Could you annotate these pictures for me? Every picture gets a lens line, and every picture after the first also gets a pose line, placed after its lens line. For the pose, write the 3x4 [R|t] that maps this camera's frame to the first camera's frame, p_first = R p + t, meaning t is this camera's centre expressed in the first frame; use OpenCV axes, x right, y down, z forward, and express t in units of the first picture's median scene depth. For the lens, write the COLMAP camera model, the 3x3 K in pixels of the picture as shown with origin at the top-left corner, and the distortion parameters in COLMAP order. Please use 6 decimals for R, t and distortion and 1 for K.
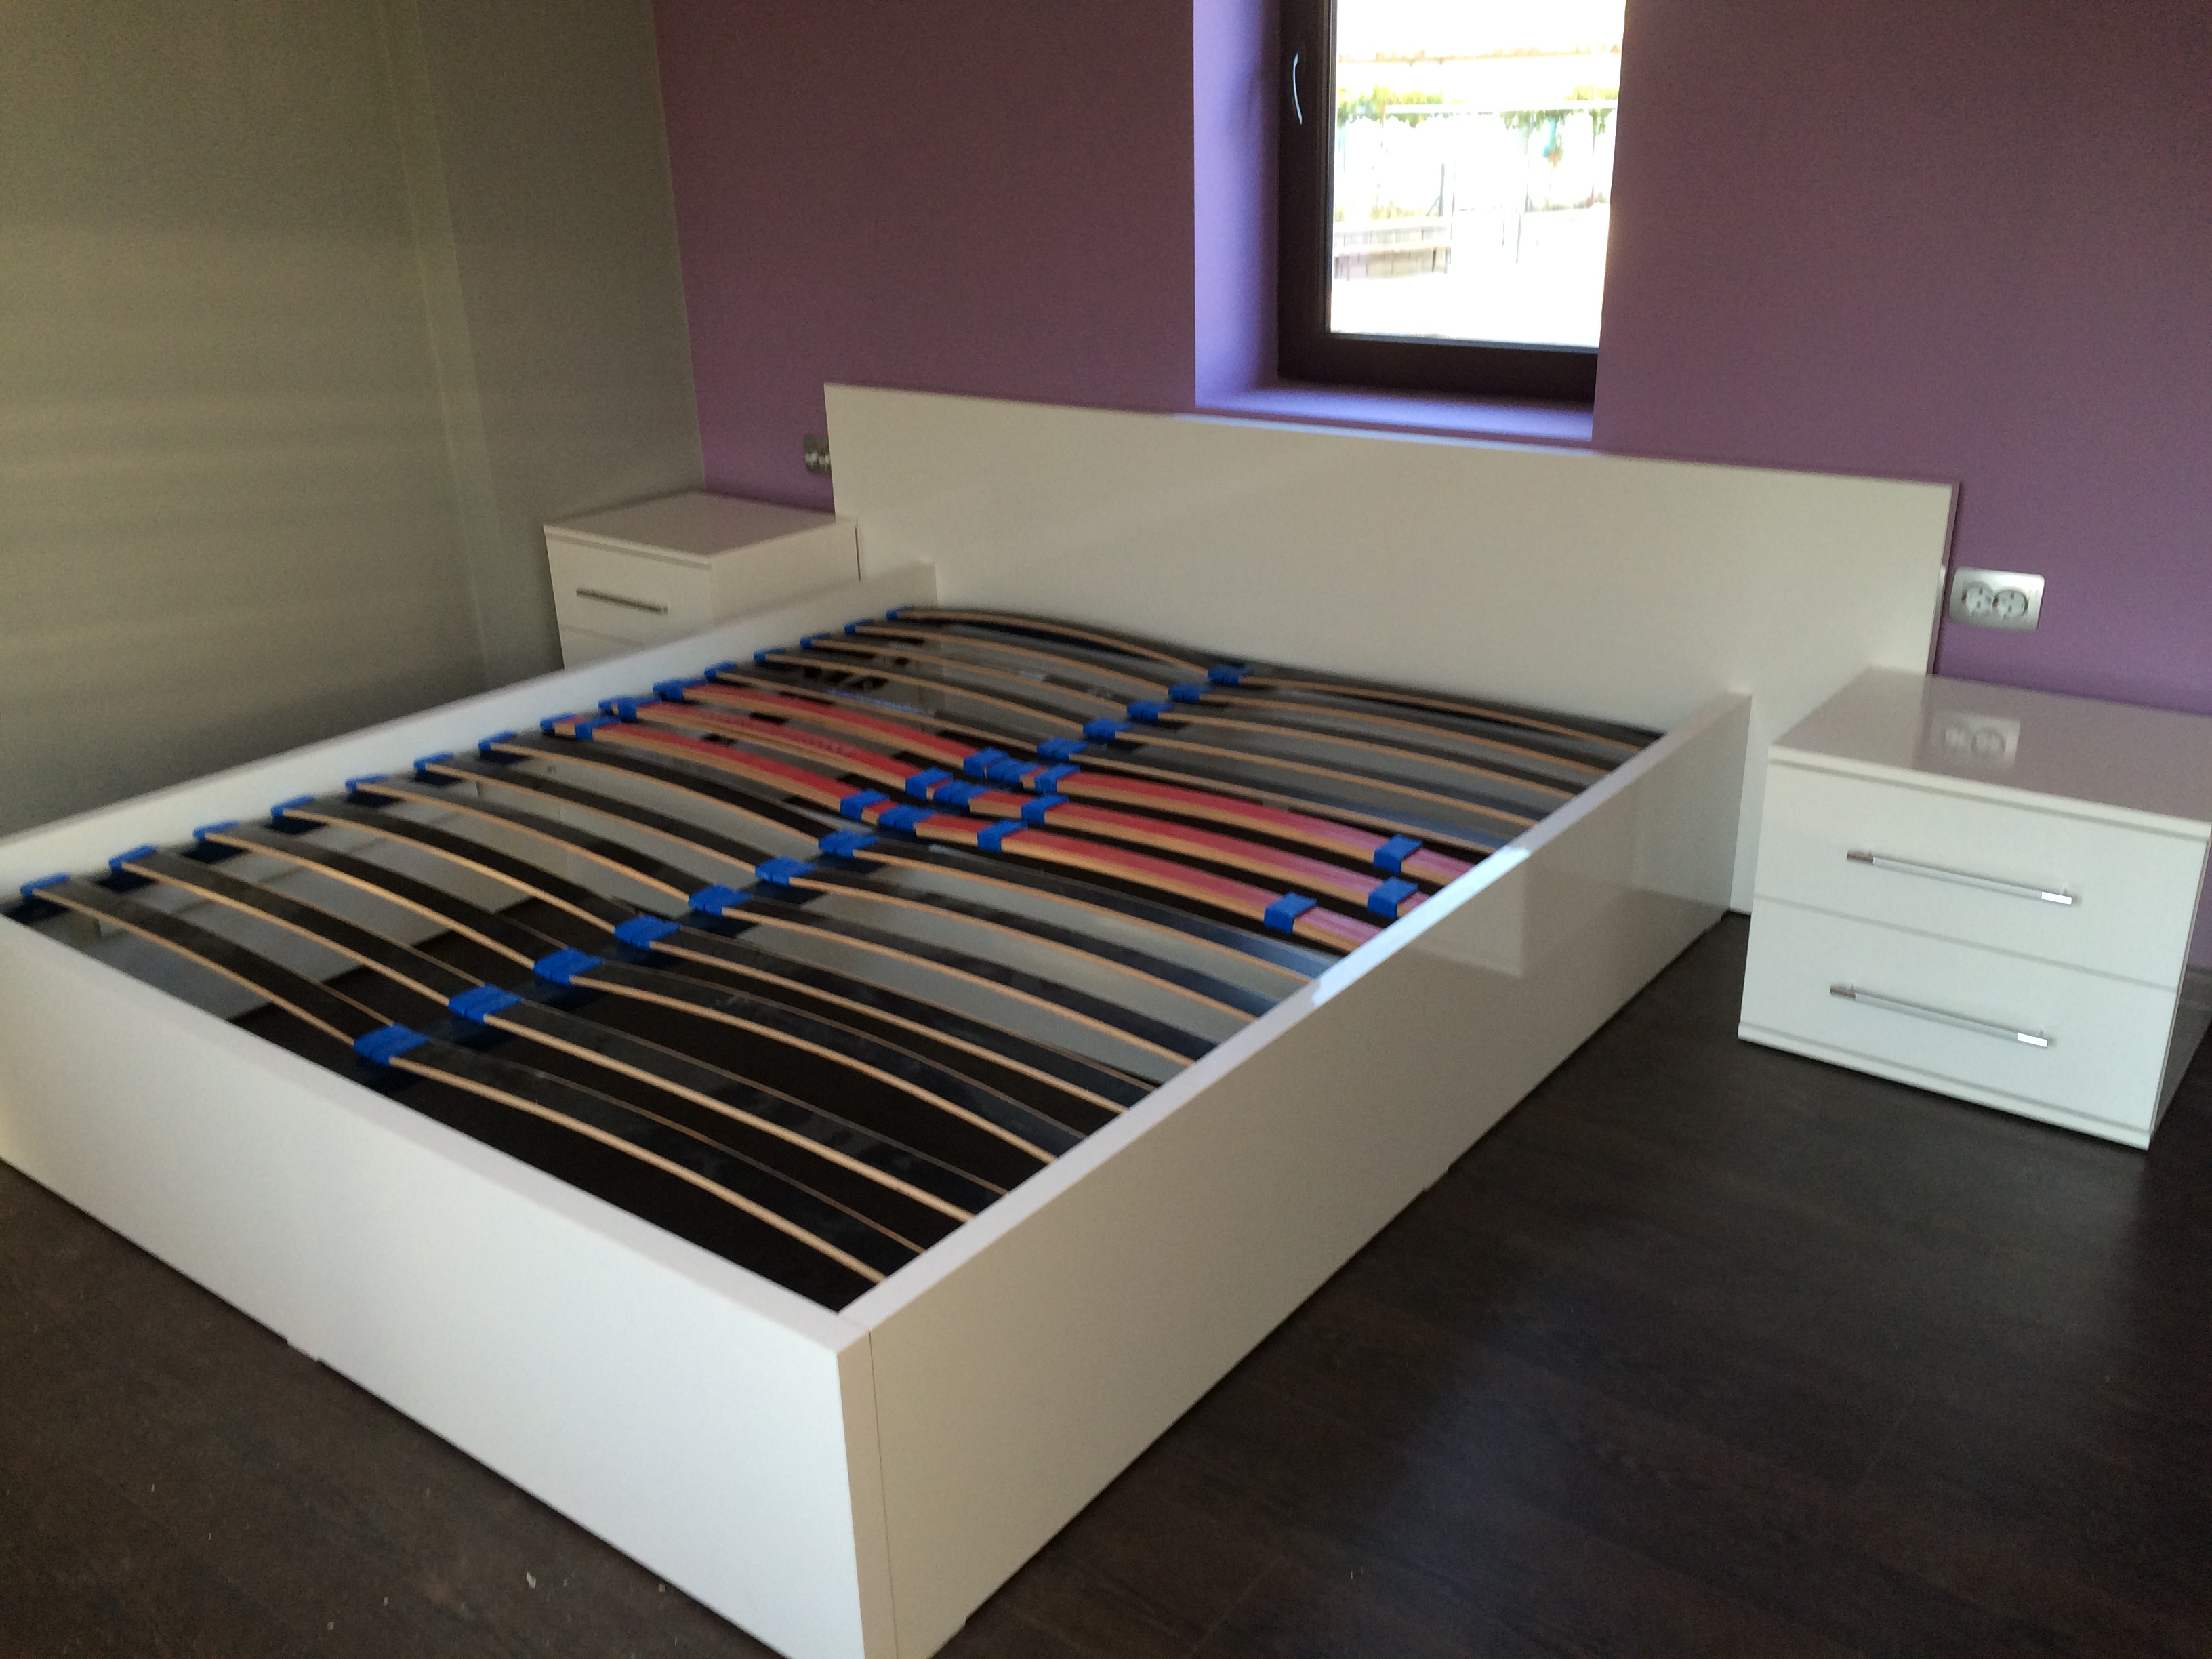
lens RADIAL K [[1911.8, 0, 1106.4], [0, 1911.8, 828.8], [0, 0, 1]] dist [0.081506, -0.093215]
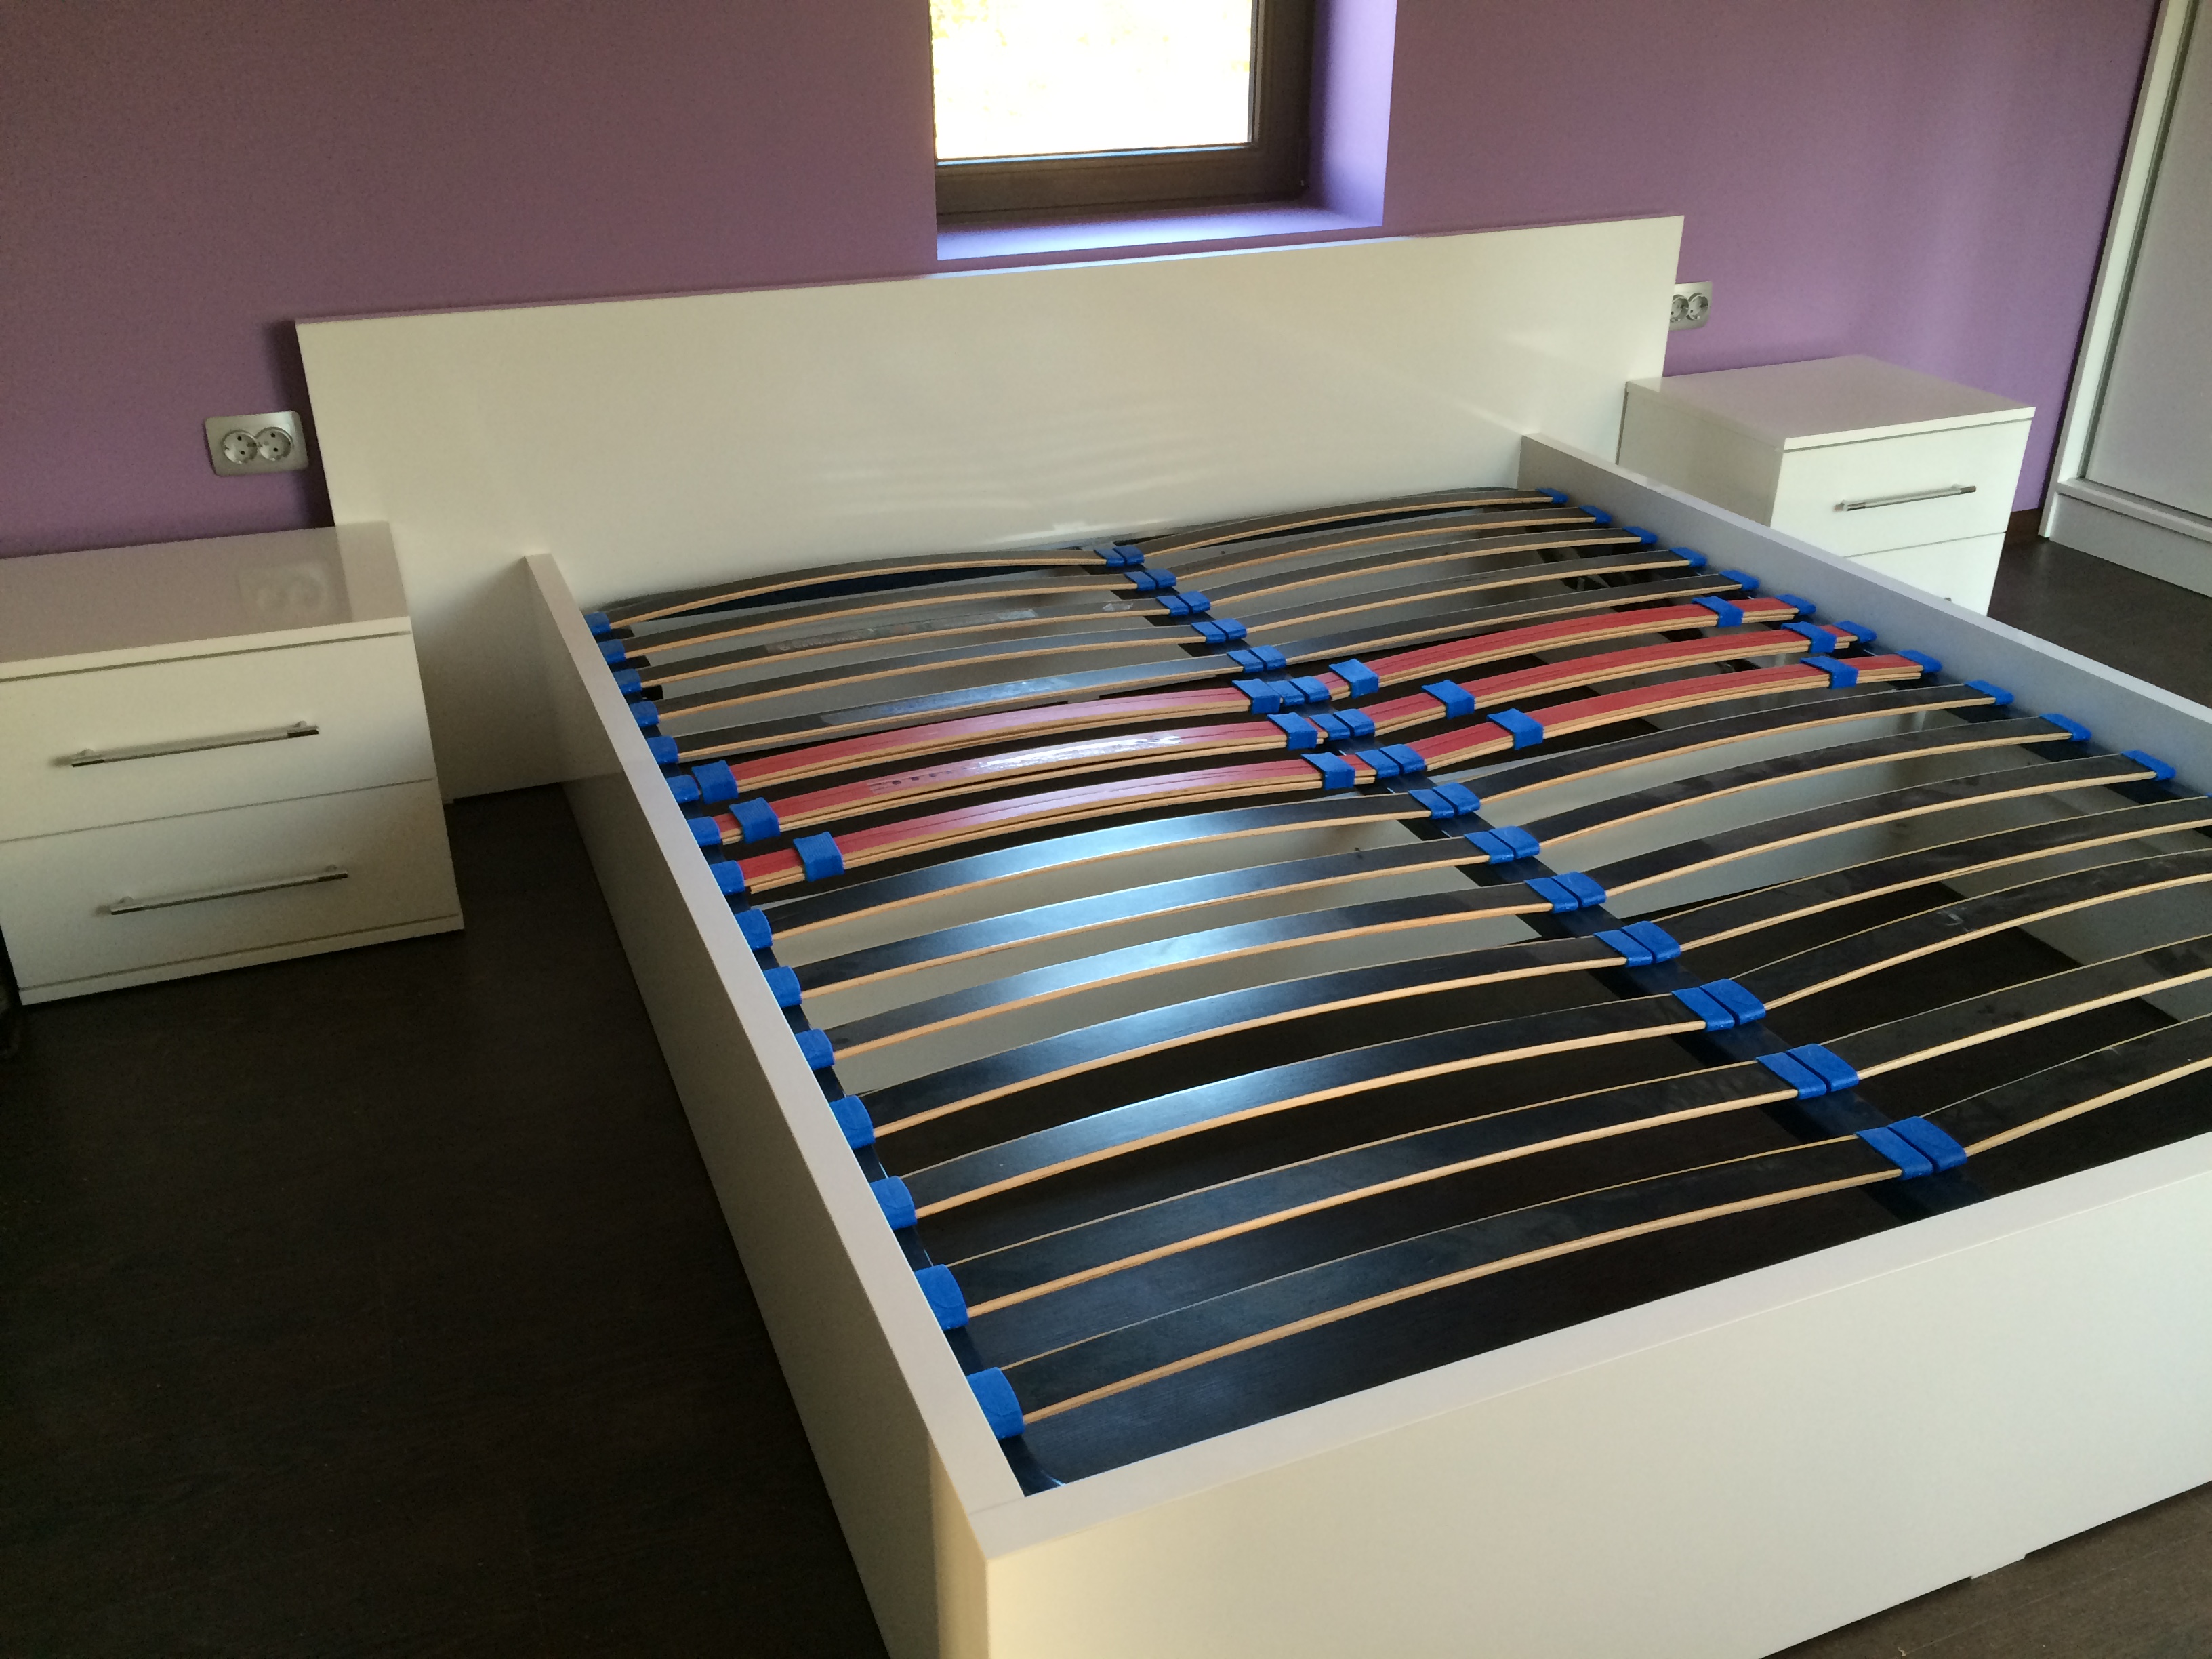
lens RADIAL K [[1911.8, 0, 1095.1], [0, 1911.8, 826.9], [0, 0, 1]] dist [0.081506, -0.093215]
pose [[0.485405, -0.362698, 0.795507, -0.671795], [0.299540, 0.923813, 0.238423, -0.173235], [-0.821376, 0.122554, 0.557066, 0.513651]]
